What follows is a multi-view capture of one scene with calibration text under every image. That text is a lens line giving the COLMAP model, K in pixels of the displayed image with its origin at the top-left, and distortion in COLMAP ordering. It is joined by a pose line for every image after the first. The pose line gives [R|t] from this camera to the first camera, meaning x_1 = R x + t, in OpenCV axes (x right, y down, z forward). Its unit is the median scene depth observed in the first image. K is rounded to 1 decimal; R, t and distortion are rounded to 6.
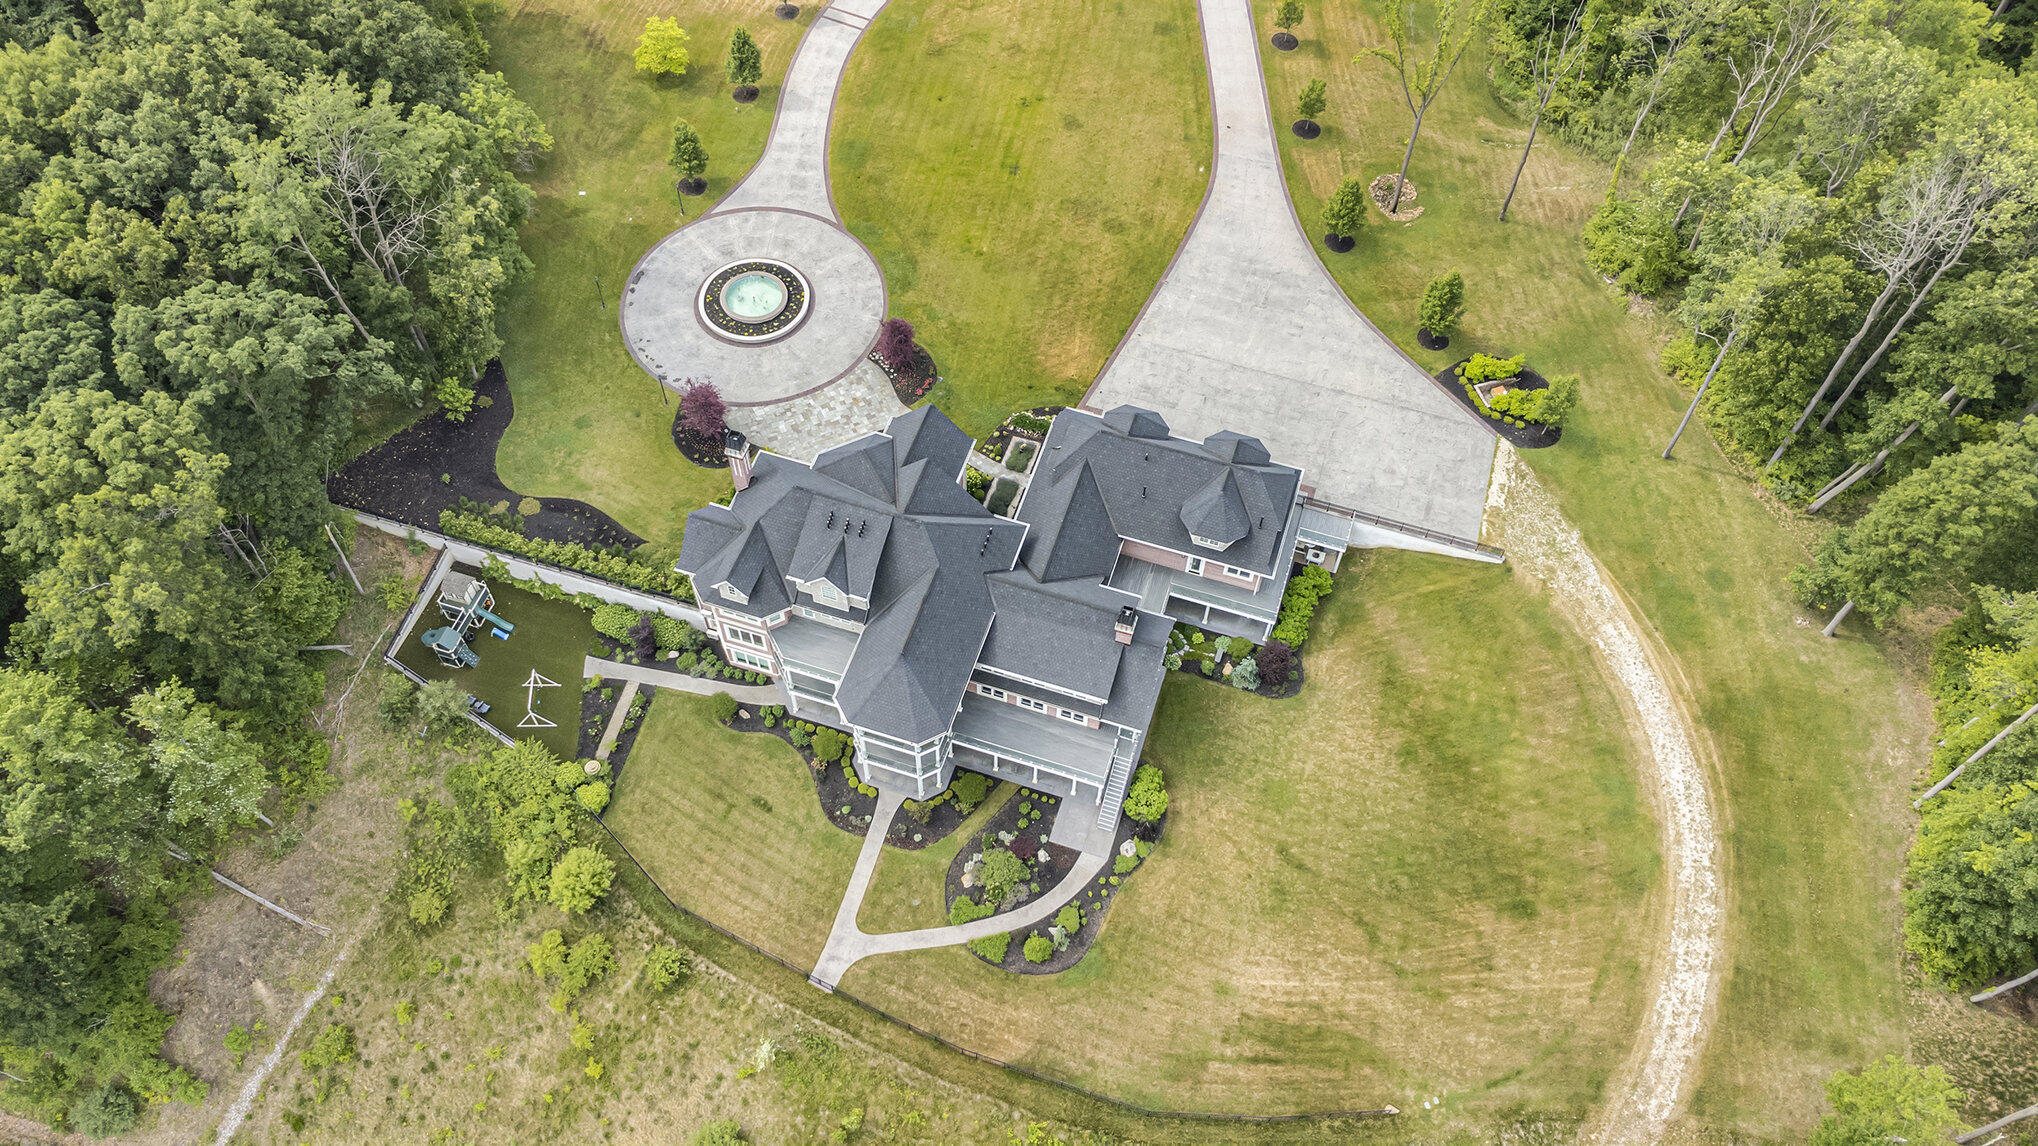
lens RADIAL K [[1512.4, 0, 1008.8], [0, 1512.4, 568.5], [0, 0, 1]] dist [0.040955, 0.030830]
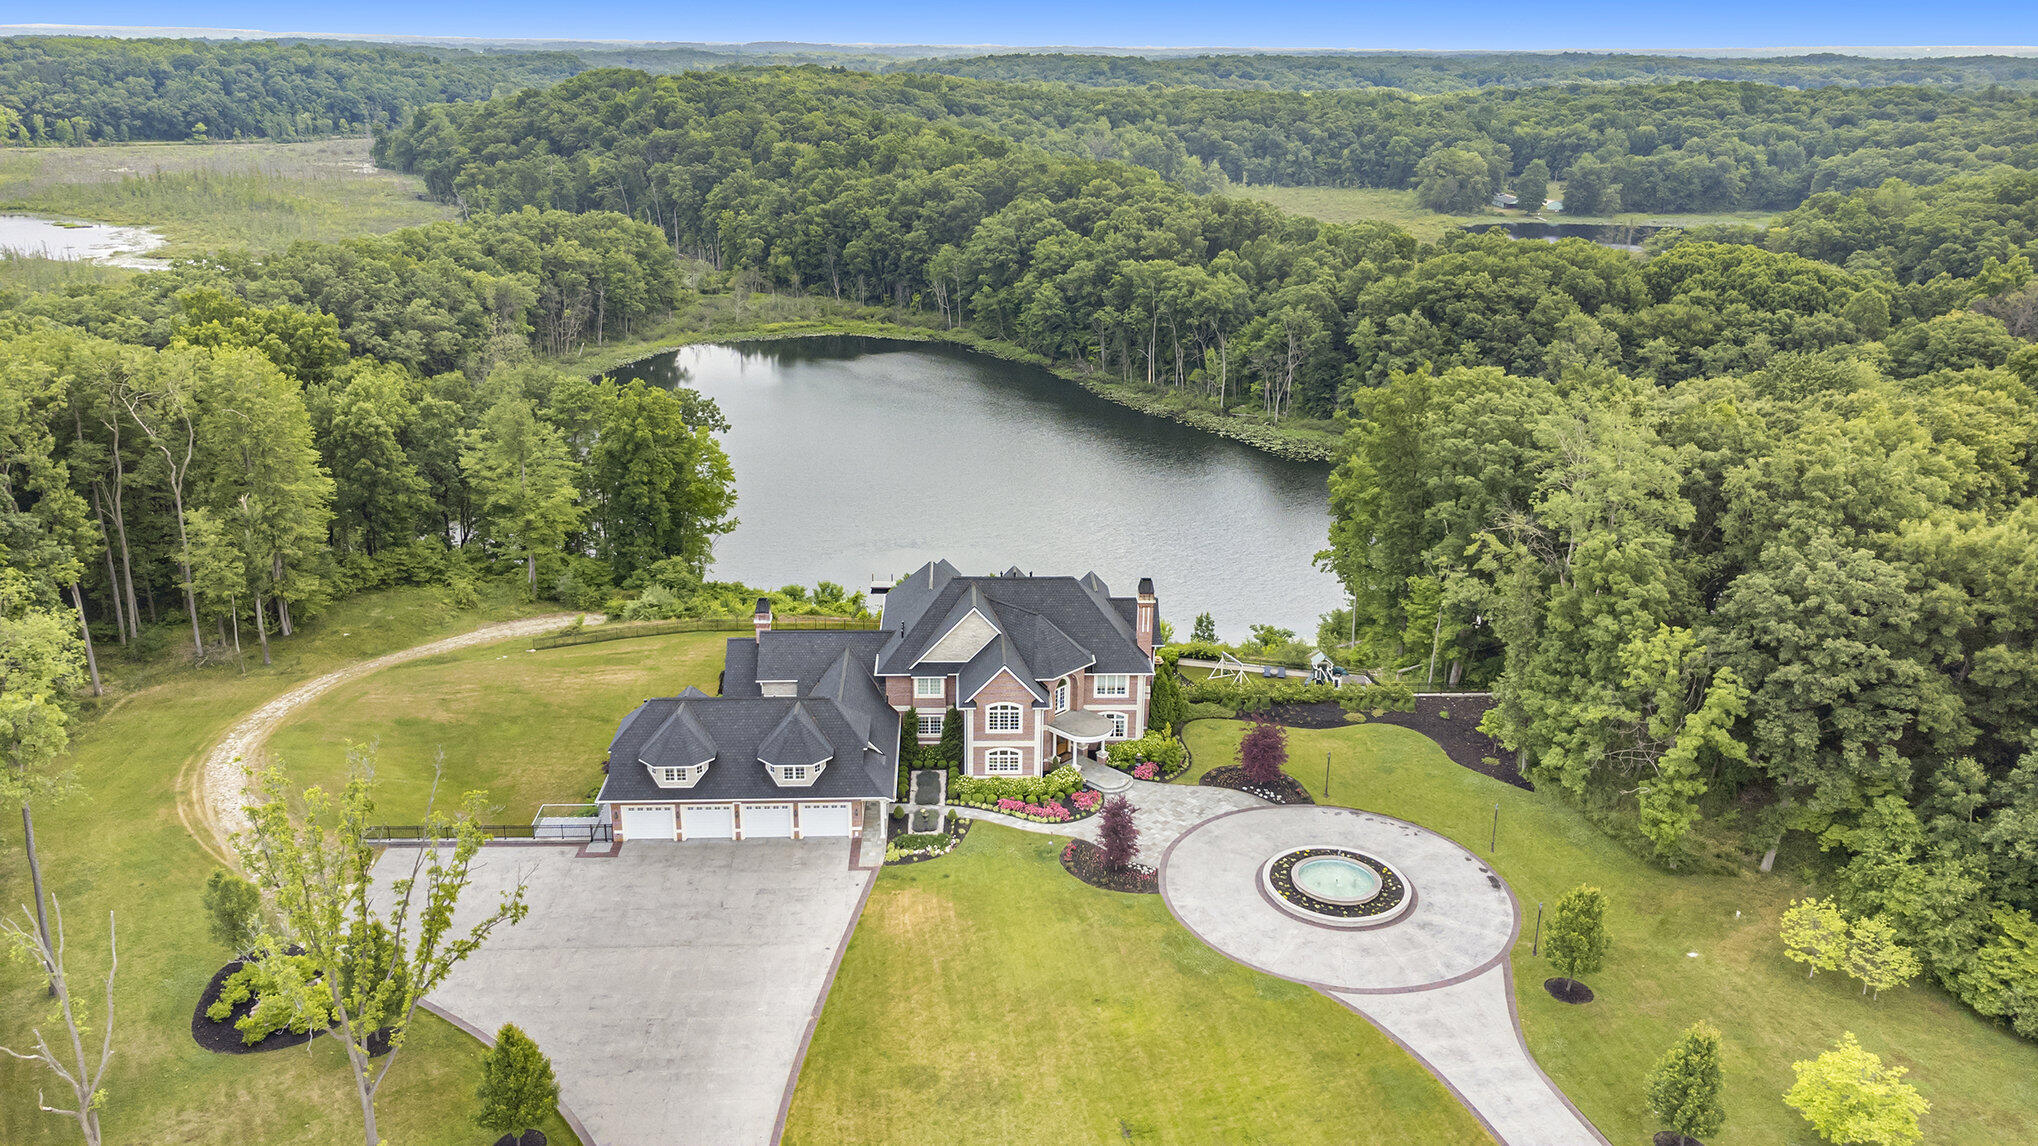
lens RADIAL K [[1512.4, 0, 1017.5], [0, 1512.4, 564.8], [0, 0, 1]] dist [0.040955, 0.030830]
pose [[-0.937800, 0.090717, -0.335115, 0.222528], [-0.303202, 0.256186, 0.917844, -0.870457], [0.169116, 0.962361, -0.212746, 0.984564]]
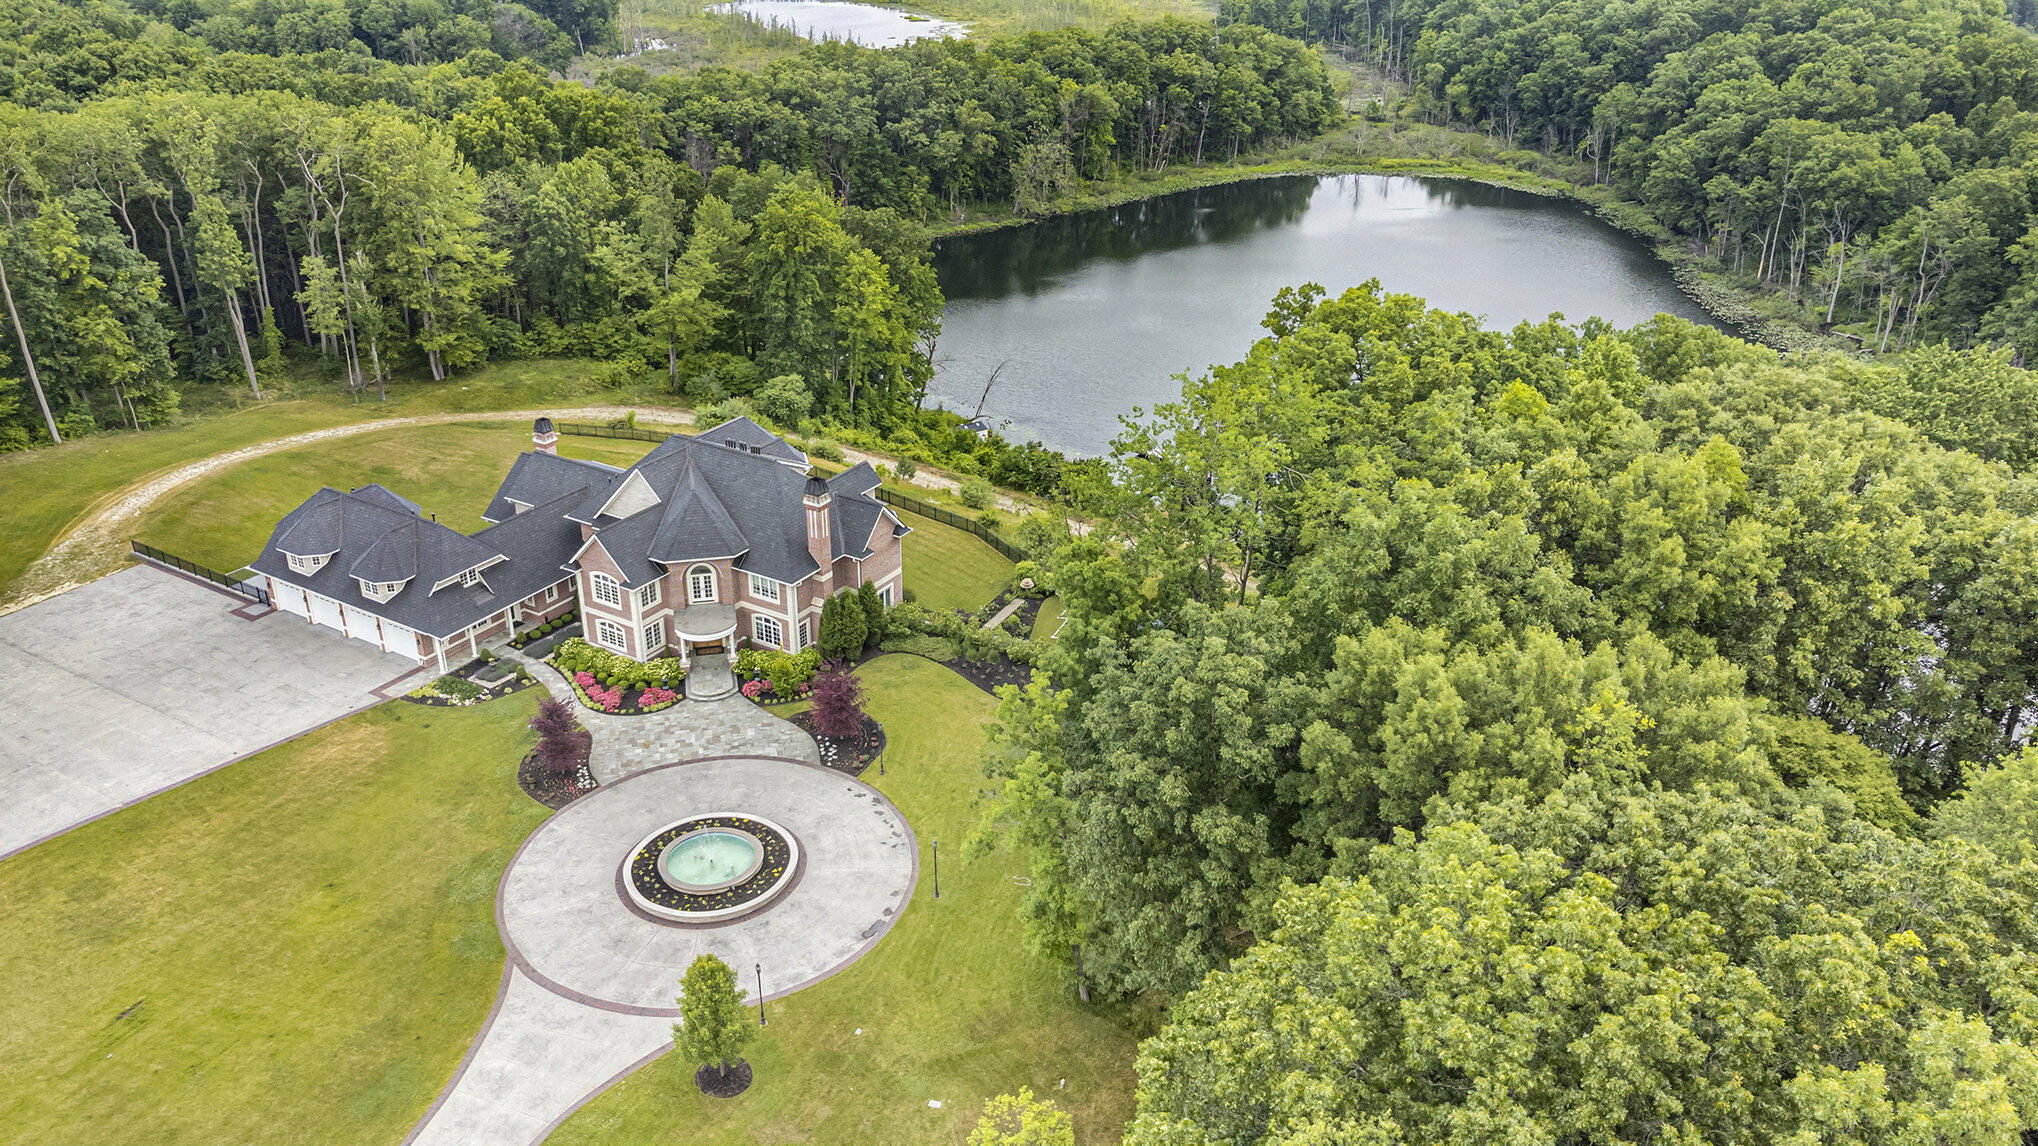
lens RADIAL K [[1512.4, 0, 1016.1], [0, 1512.4, 572.4], [0, 0, 1]] dist [0.040955, 0.030830]
pose [[-0.971156, -0.120802, 0.205580, -0.413194], [0.189347, 0.133331, 0.972816, -0.801234], [-0.144928, 0.983682, -0.106612, 0.930699]]
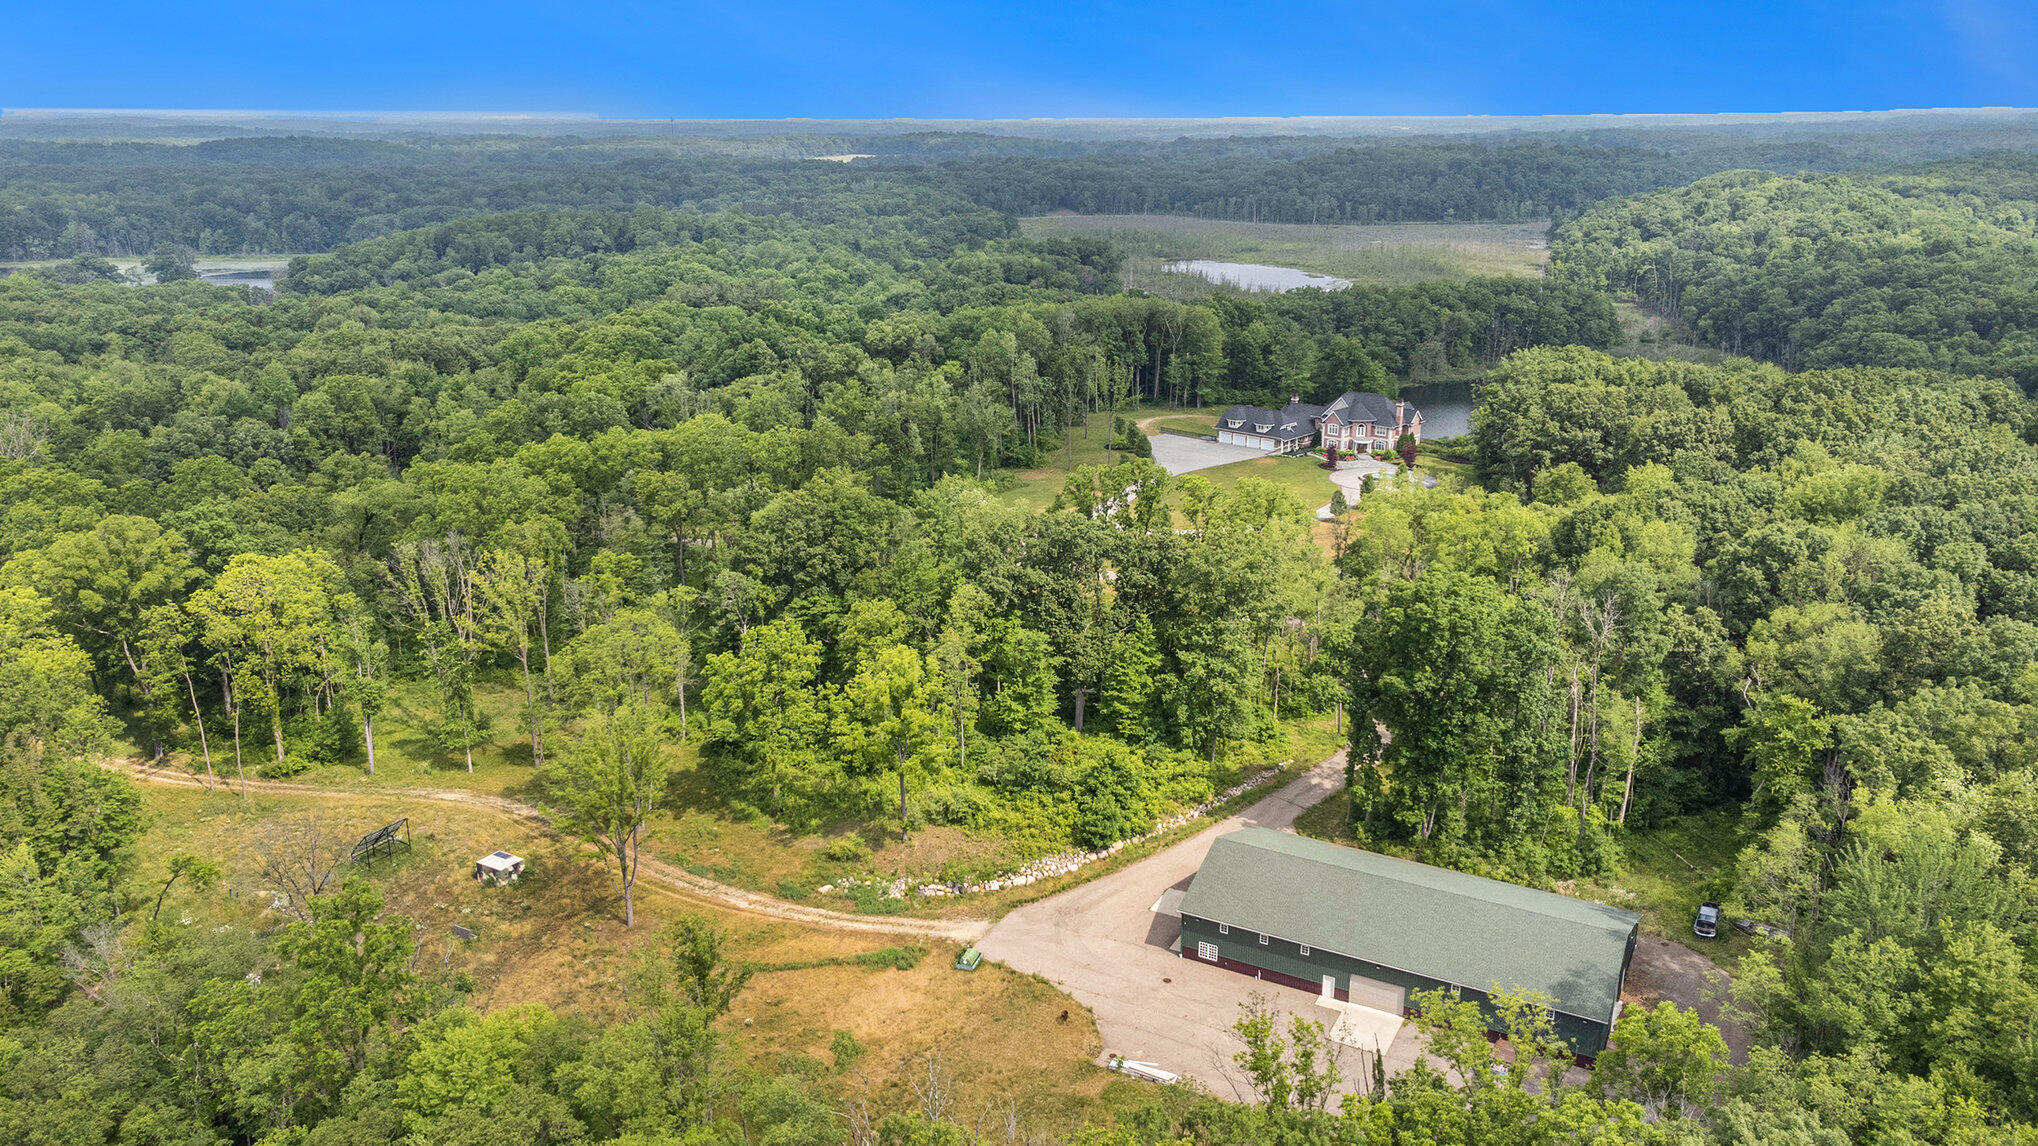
lens RADIAL K [[1512.4, 0, 1030.1], [0, 1512.4, 583.6], [0, 0, 1]] dist [0.040955, 0.030830]
pose [[-0.904363, -0.137980, 0.403843, -0.674651], [0.352185, 0.293145, 0.888838, -2.534875], [-0.241026, 0.946059, -0.216515, 1.841982]]
